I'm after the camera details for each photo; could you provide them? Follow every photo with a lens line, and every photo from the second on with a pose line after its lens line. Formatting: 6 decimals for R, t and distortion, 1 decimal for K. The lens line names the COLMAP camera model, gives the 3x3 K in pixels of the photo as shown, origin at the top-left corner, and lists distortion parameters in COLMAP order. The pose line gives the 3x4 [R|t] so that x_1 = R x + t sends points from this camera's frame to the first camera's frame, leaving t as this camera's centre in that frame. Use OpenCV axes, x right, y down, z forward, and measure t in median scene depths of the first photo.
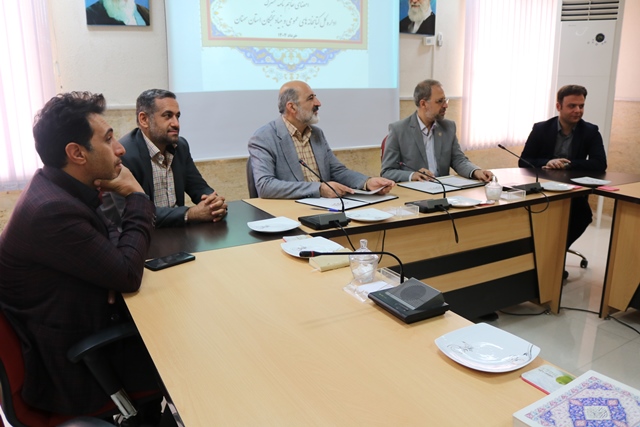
lens RADIAL K [[535.7, 0, 330.2], [0, 535.7, 226.0], [0, 0, 1]] dist [-0.139483, 0.097813]
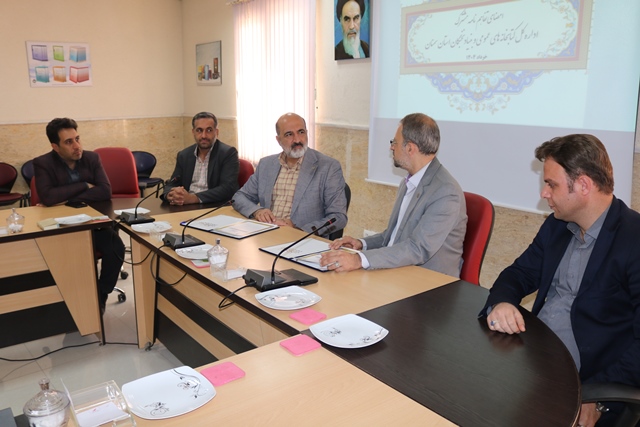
lens RADIAL K [[535.7, 0, 316.0], [0, 535.7, 217.1], [0, 0, 1]] dist [-0.139483, 0.097813]
pose [[0.147095, 0.219291, -0.964507, 0.722004], [-0.268284, 0.947406, 0.174487, -0.201574], [0.952043, 0.233096, 0.198191, 0.659650]]
